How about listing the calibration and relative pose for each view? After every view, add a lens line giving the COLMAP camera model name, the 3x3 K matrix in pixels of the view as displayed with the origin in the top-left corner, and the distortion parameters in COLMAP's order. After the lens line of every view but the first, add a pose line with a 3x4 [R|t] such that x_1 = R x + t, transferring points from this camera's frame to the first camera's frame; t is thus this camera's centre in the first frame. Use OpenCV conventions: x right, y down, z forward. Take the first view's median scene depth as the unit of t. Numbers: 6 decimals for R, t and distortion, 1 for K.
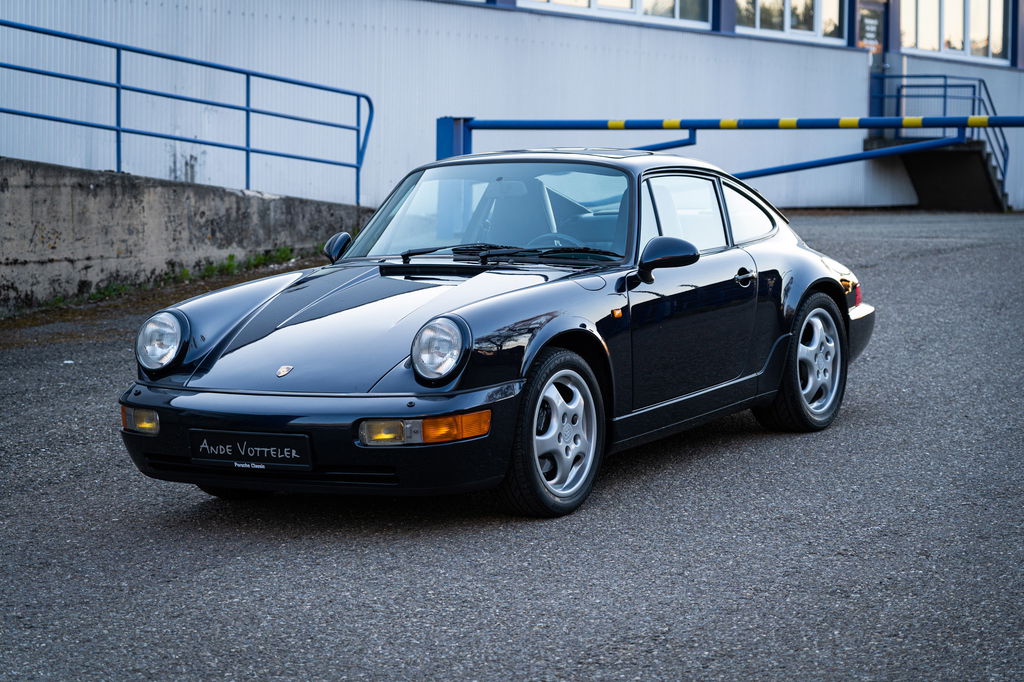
lens RADIAL K [[2513.6, 0, 512.0], [0, 2513.6, 341.0], [0, 0, 1]] dist [0.034612, -0.075513]
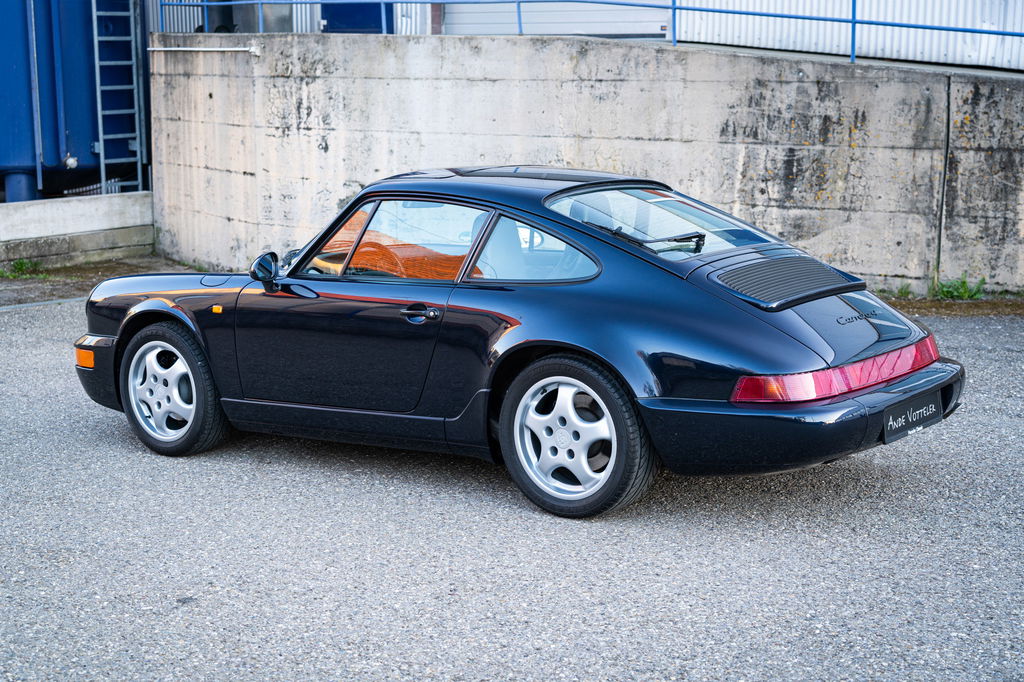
lens RADIAL K [[1518.2, 0, 512.0], [0, 1518.2, 341.0], [0, 0, 1]] dist [0.041514, -0.025366]
pose [[-0.110230, 0.174419, -0.978482, 0.370916], [-0.067596, 0.980886, 0.182463, -0.069594], [0.991605, 0.086254, -0.096333, 0.619352]]
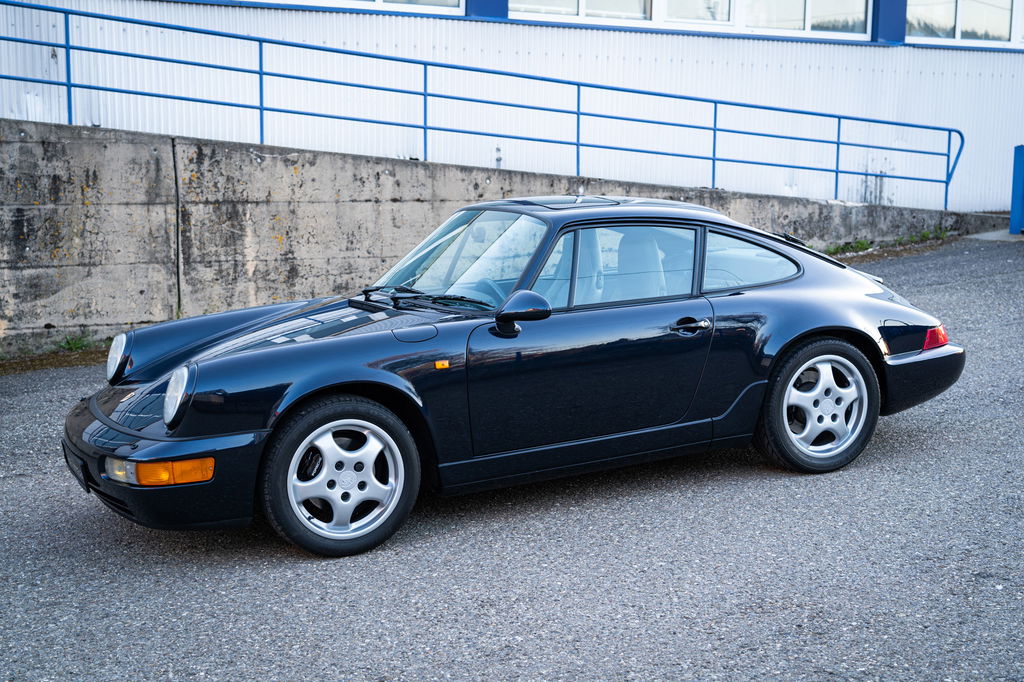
lens RADIAL K [[1349.5, 0, 507.9], [0, 1349.5, 344.8], [0, 0, 1]] dist [0.027203, -0.035110]
pose [[0.827647, 0.077045, -0.555936, 0.191982], [-0.040882, 0.996178, 0.077195, -0.032727], [0.559758, -0.041162, 0.827633, 0.284965]]
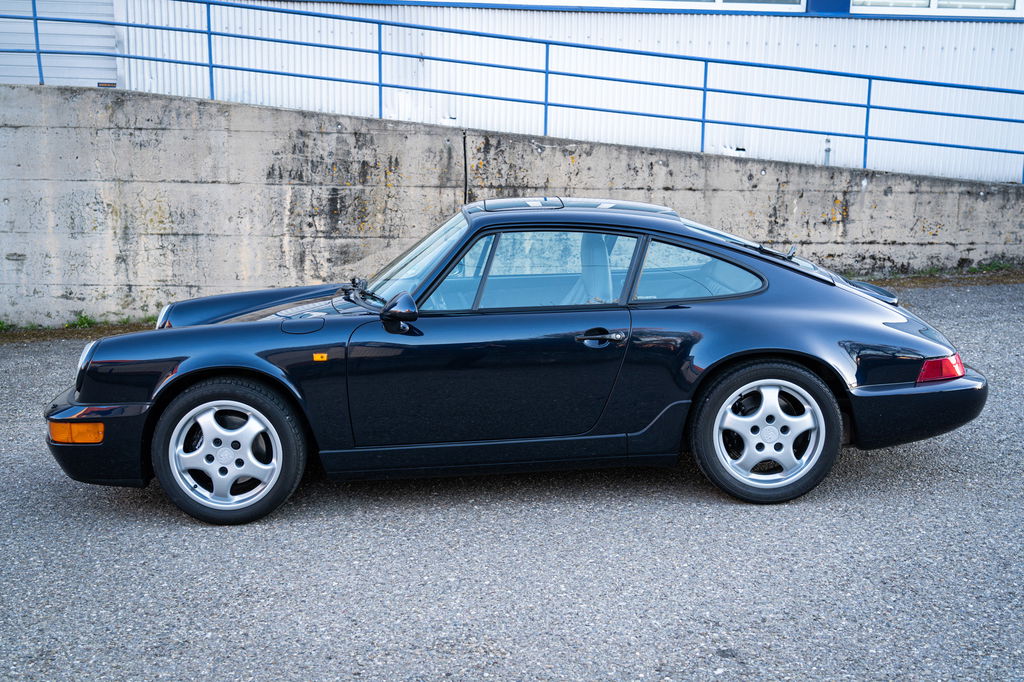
lens RADIAL K [[1168.1, 0, 512.0], [0, 1168.1, 341.0], [0, 0, 1]] dist [0.028633, -0.009615]
pose [[0.528888, 0.150878, -0.835173, 0.261375], [-0.072636, 0.988507, 0.132580, -0.047114], [0.845578, -0.009456, 0.533769, 0.410981]]
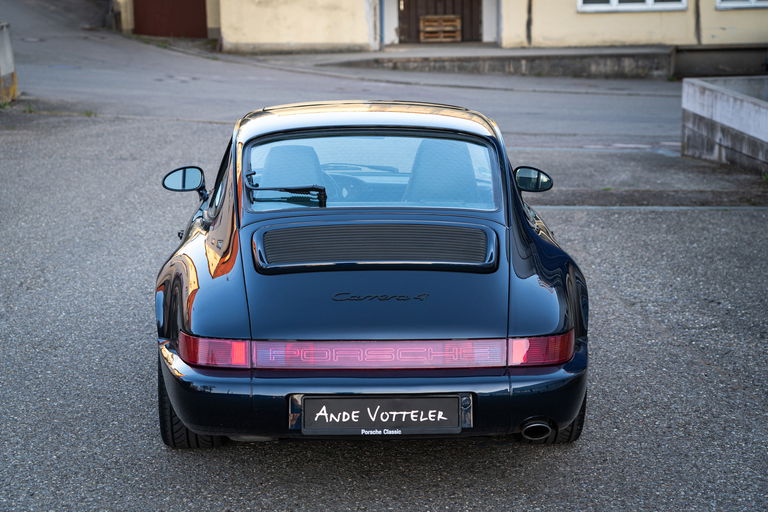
lens RADIAL K [[1584.6, 0, 384.0], [0, 1584.6, 256.0], [0, 0, 1]] dist [0.062490, 0.163788]
pose [[-0.835898, 0.109808, -0.537789, 0.212866], [-0.026074, 0.970734, 0.238736, -0.099092], [0.548265, 0.213582, -0.808572, 0.893243]]
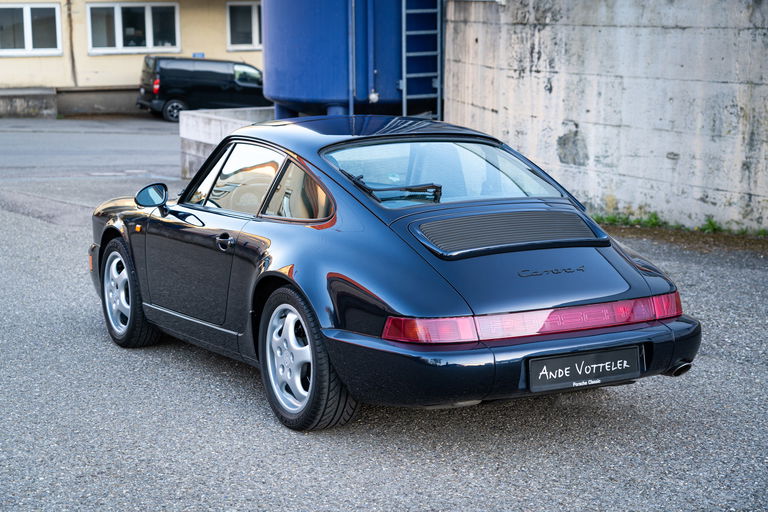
lens RADIAL K [[1419.1, 0, 384.0], [0, 1419.1, 256.0], [0, 0, 1]] dist [0.075857, -0.079531]
pose [[-0.504352, 0.149855, -0.850395, 0.336649], [-0.054736, 0.977297, 0.204681, -0.086306], [0.861761, 0.149779, -0.484700, 0.775940]]
